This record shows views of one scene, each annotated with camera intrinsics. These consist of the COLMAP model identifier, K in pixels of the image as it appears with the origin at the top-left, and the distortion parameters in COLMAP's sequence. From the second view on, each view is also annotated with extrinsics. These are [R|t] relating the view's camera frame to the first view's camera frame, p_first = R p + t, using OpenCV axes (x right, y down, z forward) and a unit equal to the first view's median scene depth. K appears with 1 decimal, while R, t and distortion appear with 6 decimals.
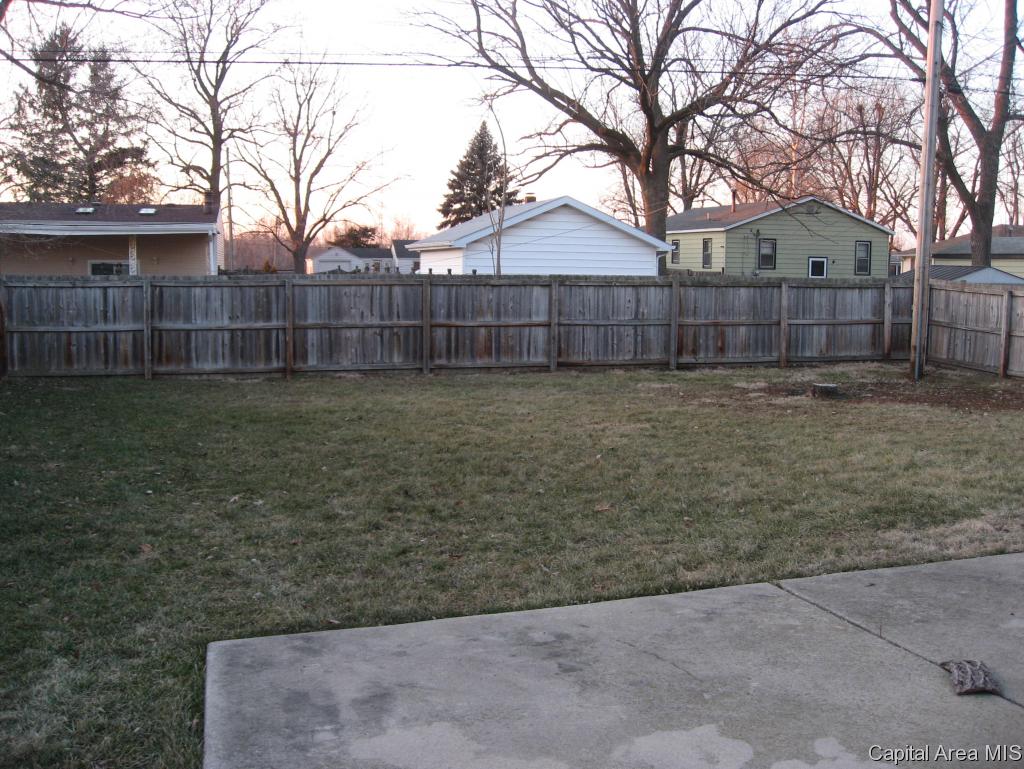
lens RADIAL K [[1025.2, 0, 513.4], [0, 1025.2, 368.3], [0, 0, 1]] dist [-0.154640, 0.113351]
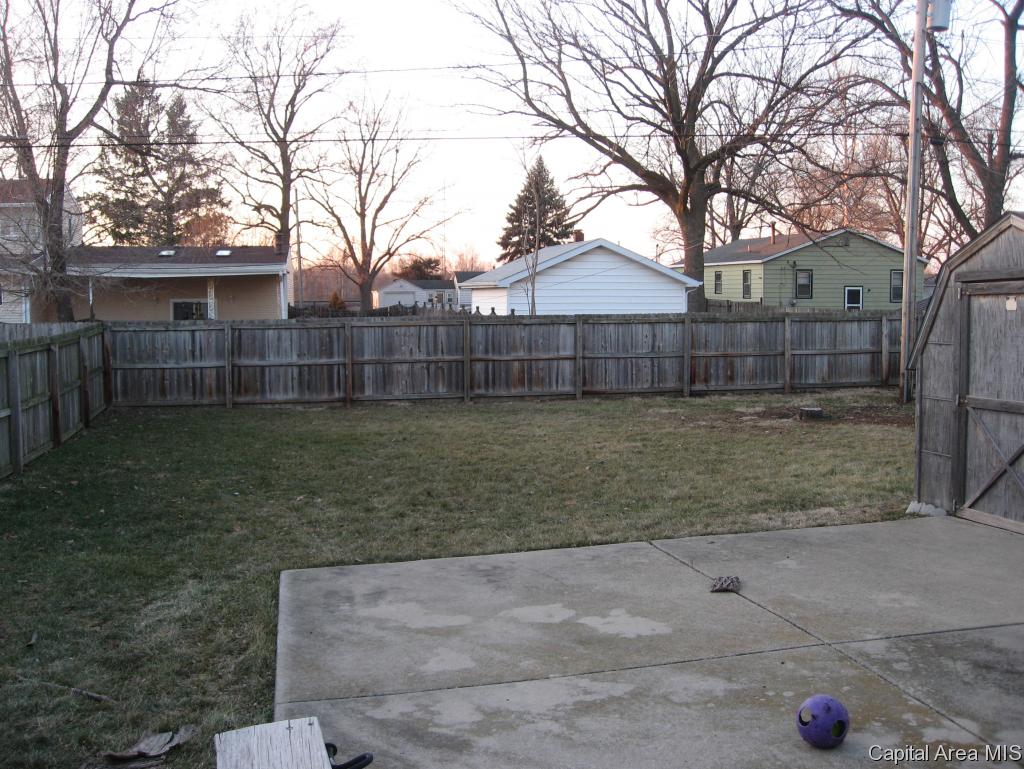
lens RADIAL K [[1025.2, 0, 513.4], [0, 1025.2, 368.3], [0, 0, 1]] dist [-0.154640, 0.113351]
pose [[0.997746, -0.009629, -0.066406, 0.040018], [0.007949, 0.999643, -0.025513, -0.002381], [0.066628, 0.024928, 0.997466, -0.134987]]
